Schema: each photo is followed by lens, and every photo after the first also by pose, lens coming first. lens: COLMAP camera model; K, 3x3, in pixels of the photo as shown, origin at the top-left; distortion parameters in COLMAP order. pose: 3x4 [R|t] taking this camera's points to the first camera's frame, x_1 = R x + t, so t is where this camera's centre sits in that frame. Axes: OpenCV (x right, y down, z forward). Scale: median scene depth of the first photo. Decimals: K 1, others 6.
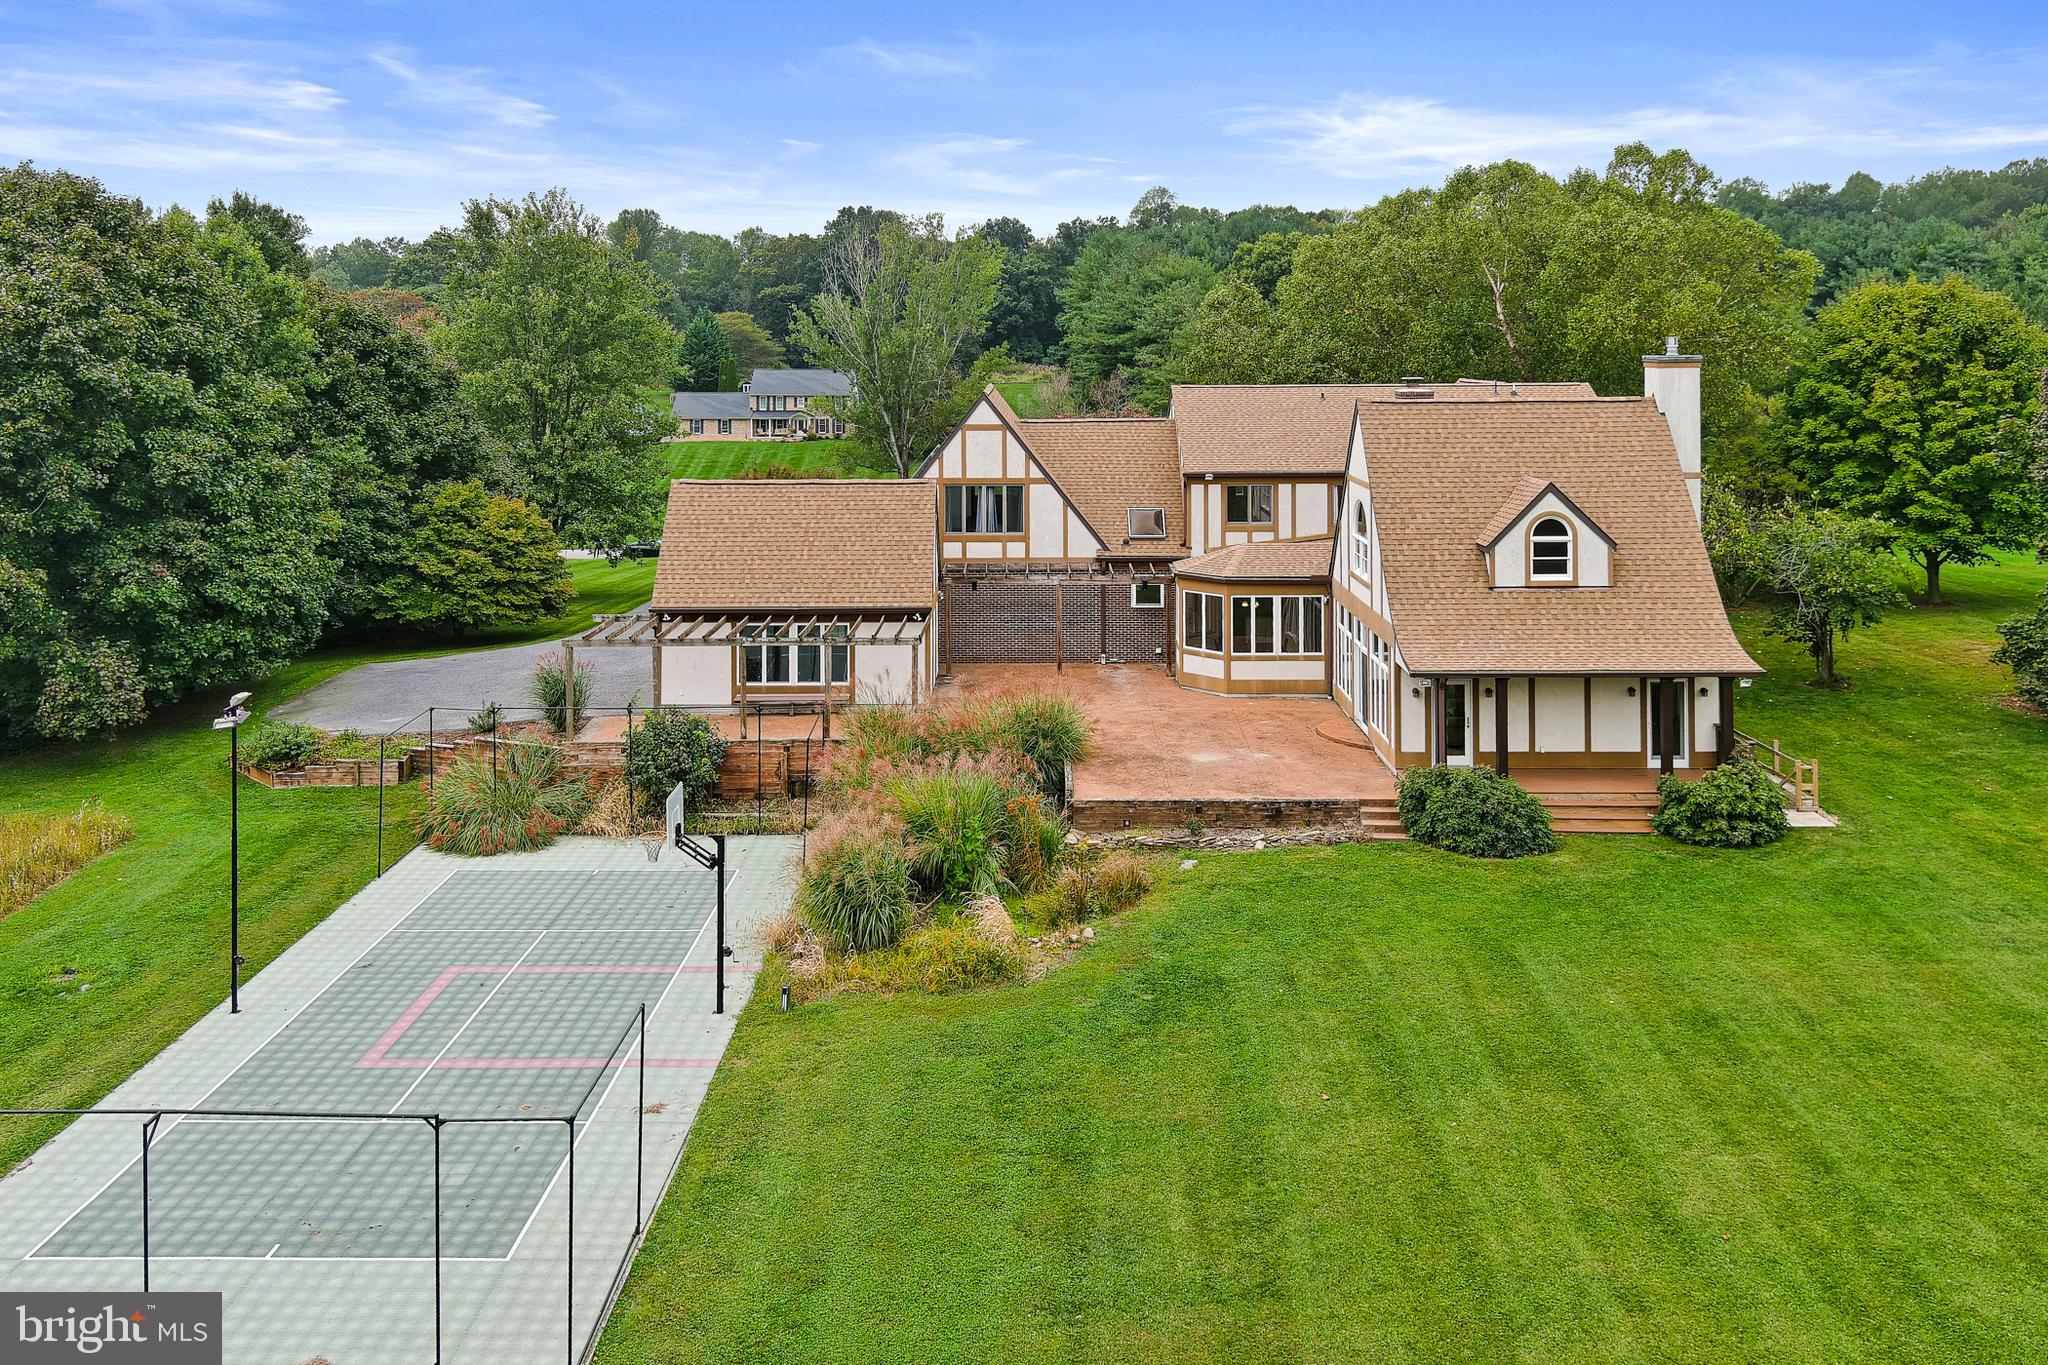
lens RADIAL K [[1670.8, 0, 1026.5], [0, 1670.8, 334.7], [0, 0, 1]] dist [0.008012, -0.002650]
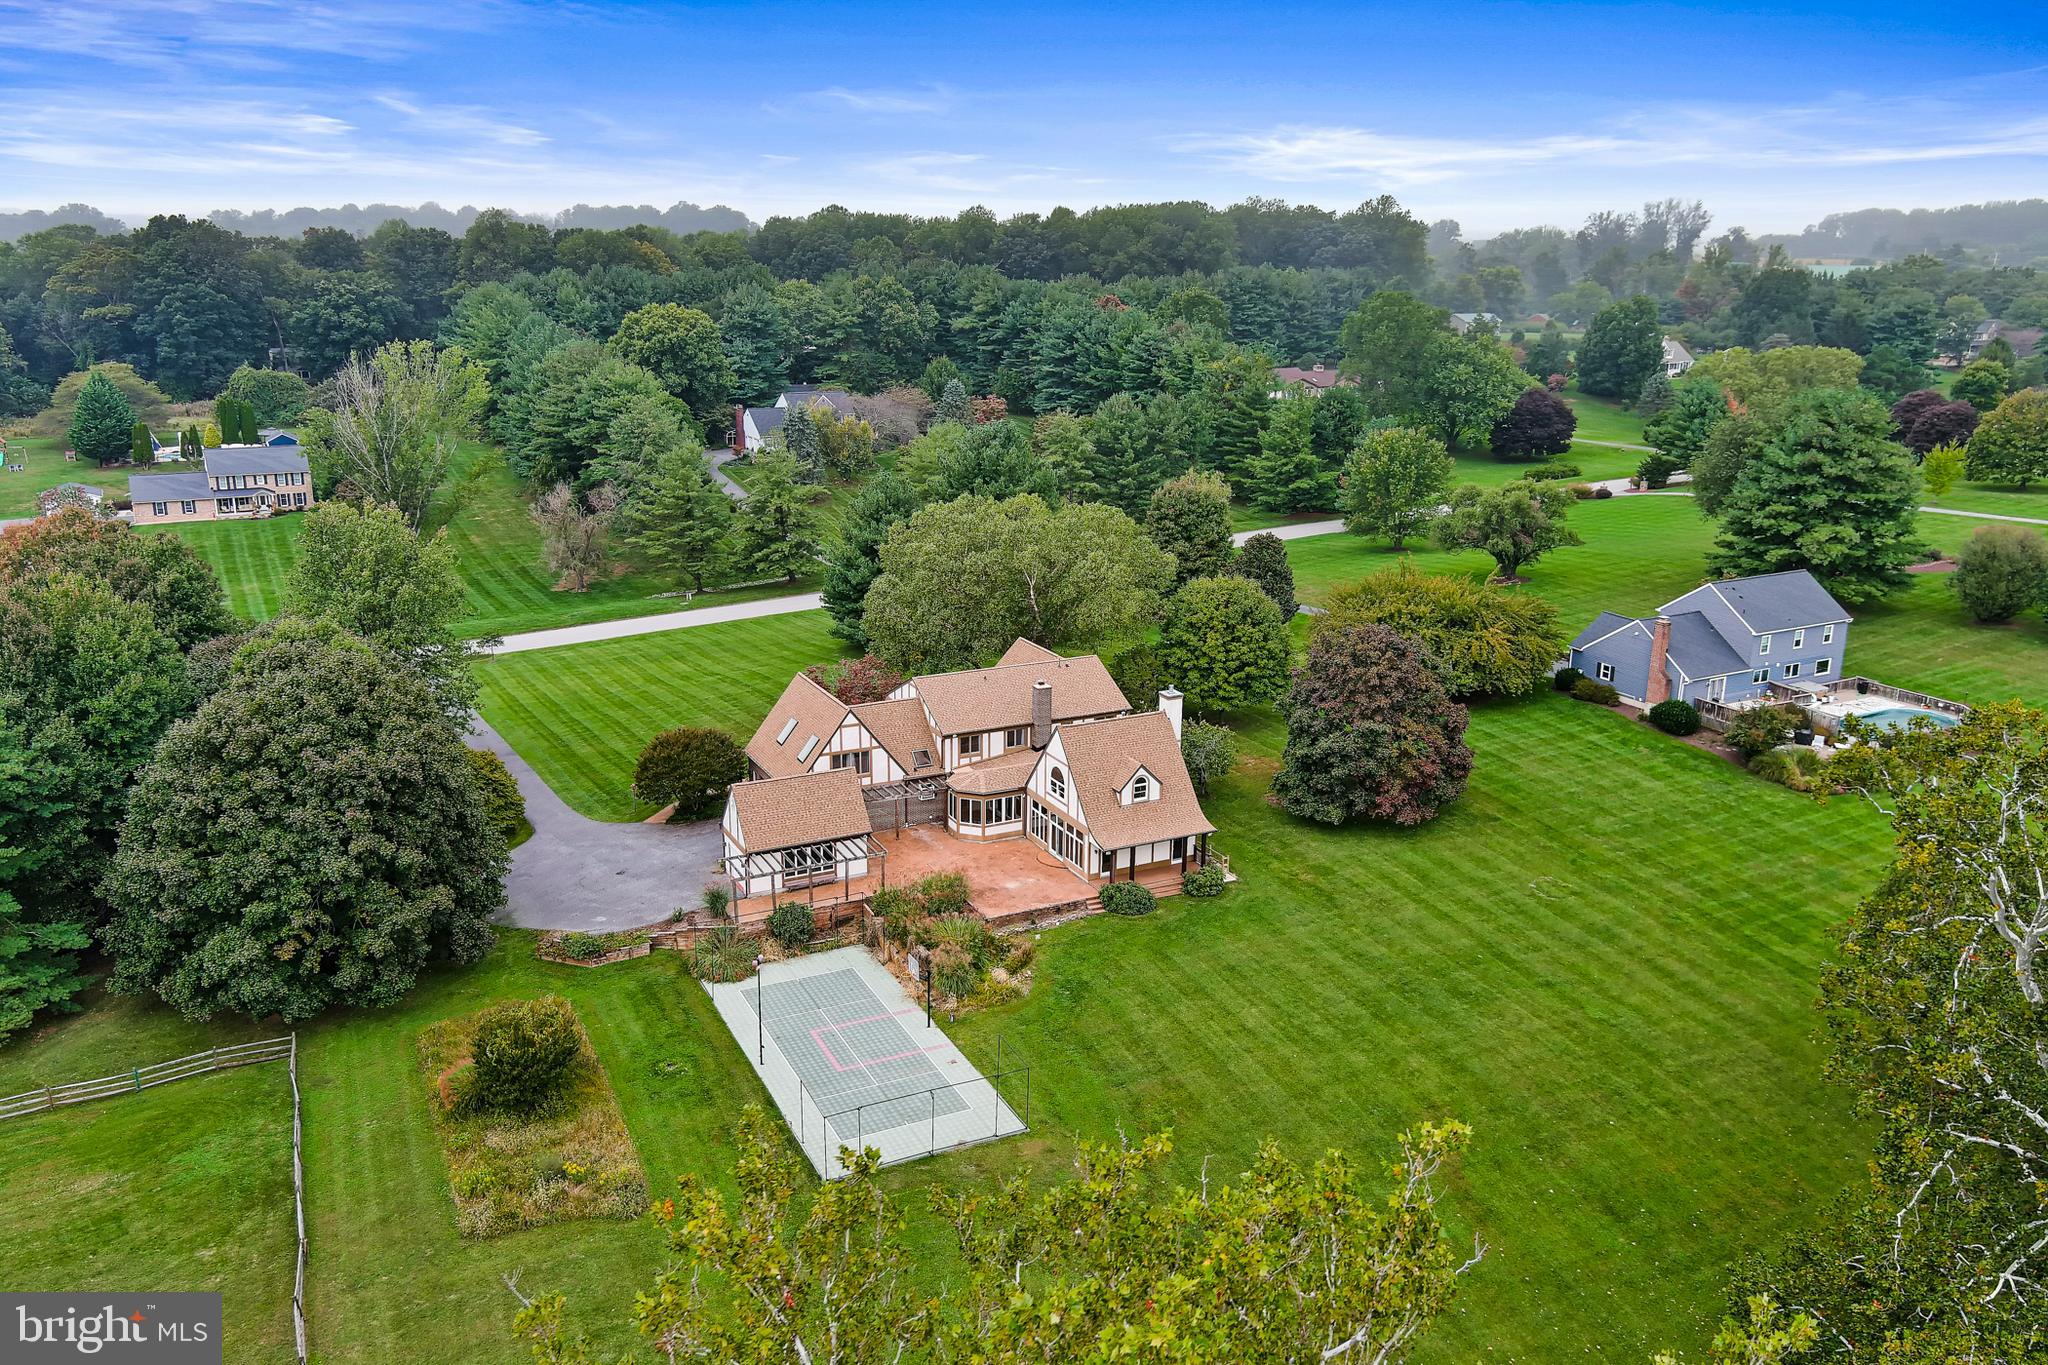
lens RADIAL K [[1587.1, 0, 1027.9], [0, 1587.1, 674.0], [0, 0, 1]] dist [0.038731, -0.053108]
pose [[0.887601, -0.108741, 0.447593, -0.734845], [-0.017663, 0.962983, 0.268981, -0.560357], [-0.460274, -0.246654, 0.852825, -0.764750]]
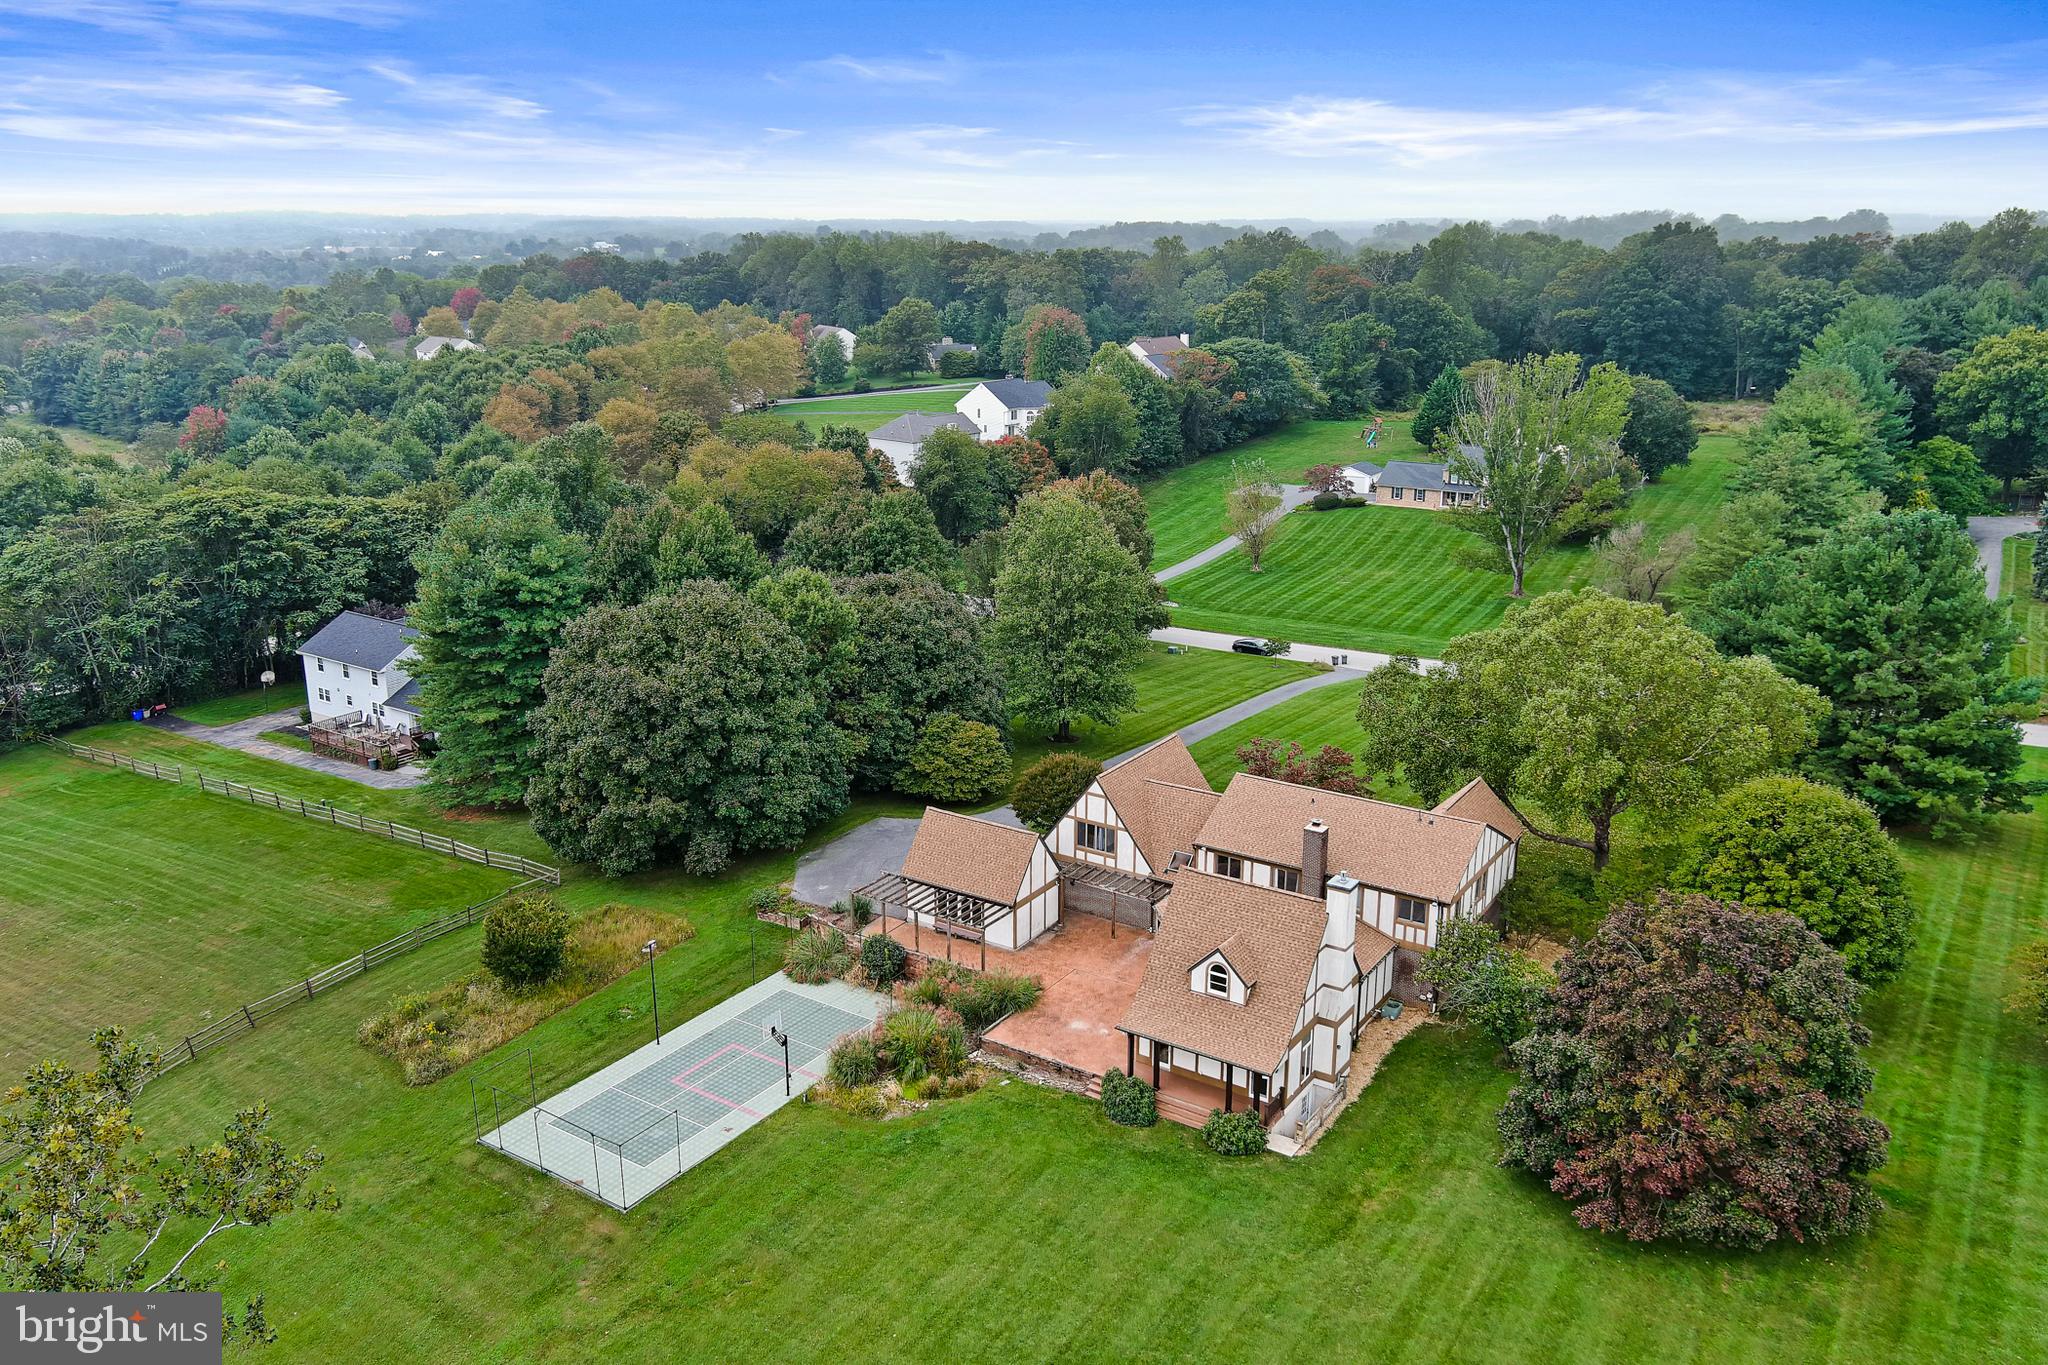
lens RADIAL K [[1587.1, 0, 1027.9], [0, 1587.1, 674.0], [0, 0, 1]] dist [0.038731, -0.053108]
pose [[0.838522, 0.154588, -0.522478, 0.842635], [-0.003315, 0.960338, 0.278819, -0.586996], [0.544858, -0.232063, 0.805777, -0.417318]]
